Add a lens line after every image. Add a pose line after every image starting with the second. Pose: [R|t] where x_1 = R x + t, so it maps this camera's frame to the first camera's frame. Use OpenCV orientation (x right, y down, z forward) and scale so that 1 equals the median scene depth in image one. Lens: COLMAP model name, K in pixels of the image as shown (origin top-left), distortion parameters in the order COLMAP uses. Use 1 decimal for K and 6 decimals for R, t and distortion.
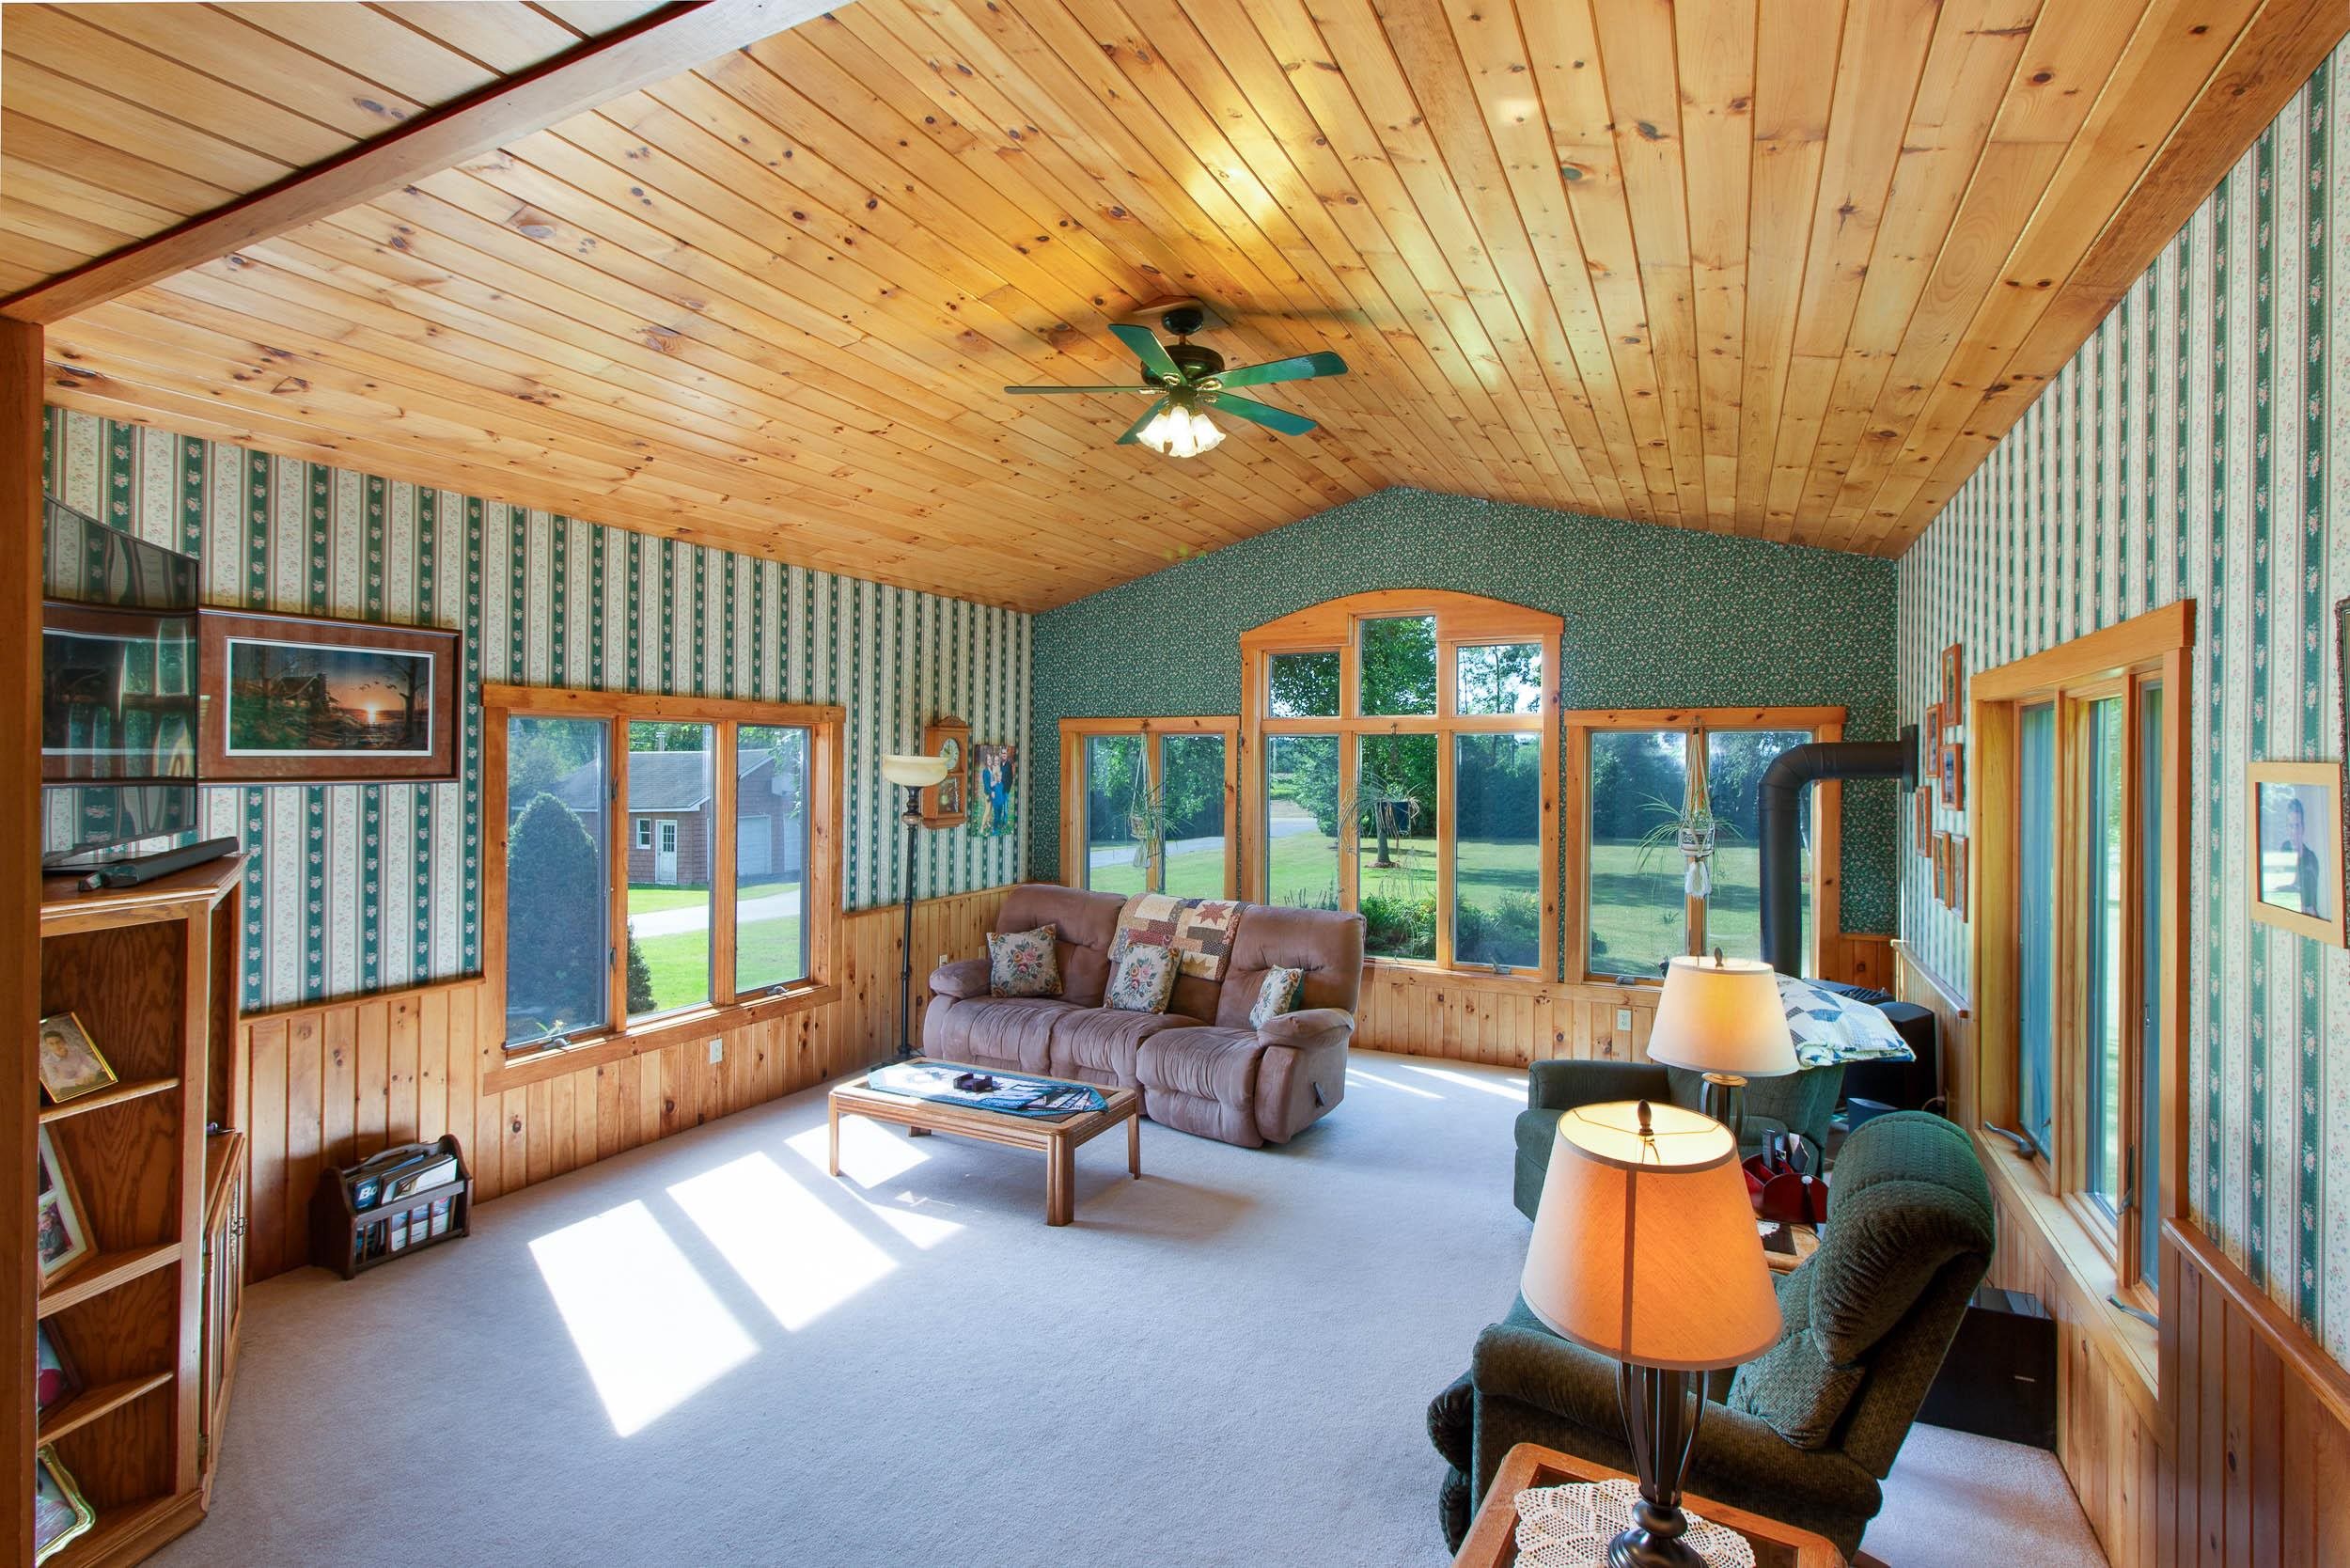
lens RADIAL K [[1114.3, 0, 1149.8], [0, 1114.3, 768.0], [0, 0, 1]] dist [0.004425, 0.001210]
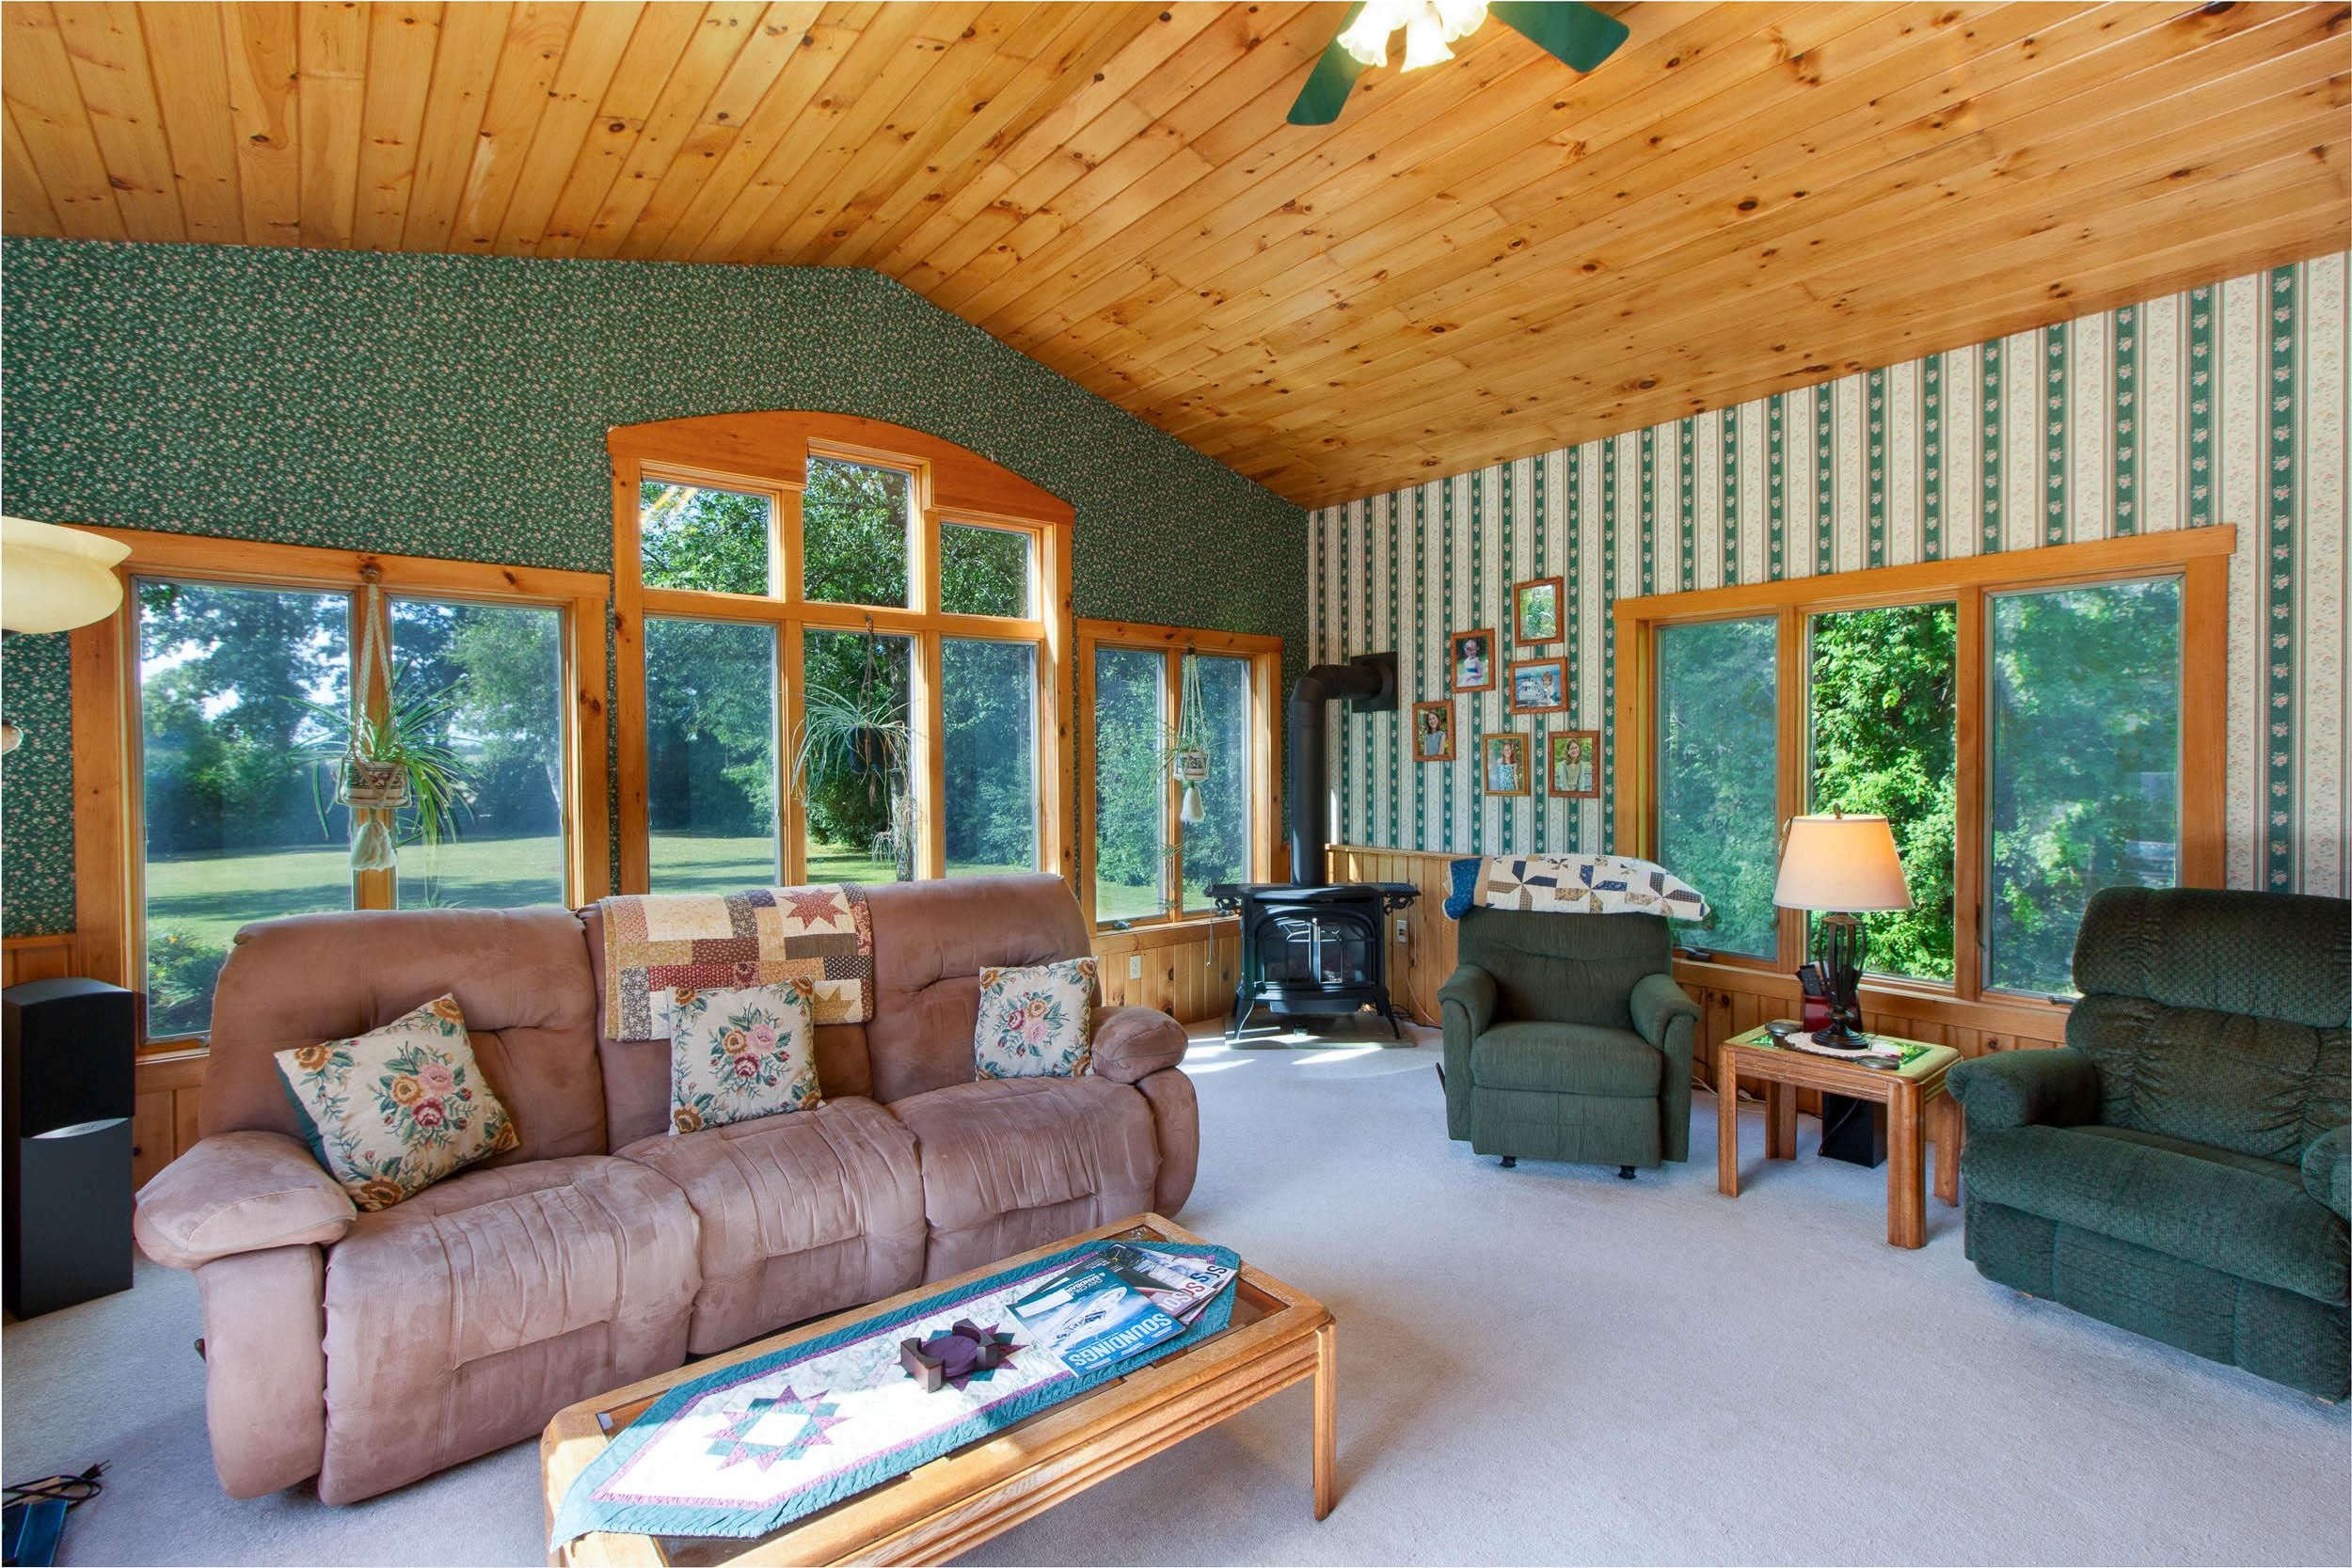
lens RADIAL K [[1115.1, 0, 1170.3], [0, 1115.1, 777.0], [0, 0, 1]] dist [0.004425, 0.001210]
pose [[0.380707, -0.012917, 0.924606, -0.390505], [0.019696, 0.999789, 0.005858, 0.066397], [-0.924486, 0.015981, 0.380881, 0.631295]]
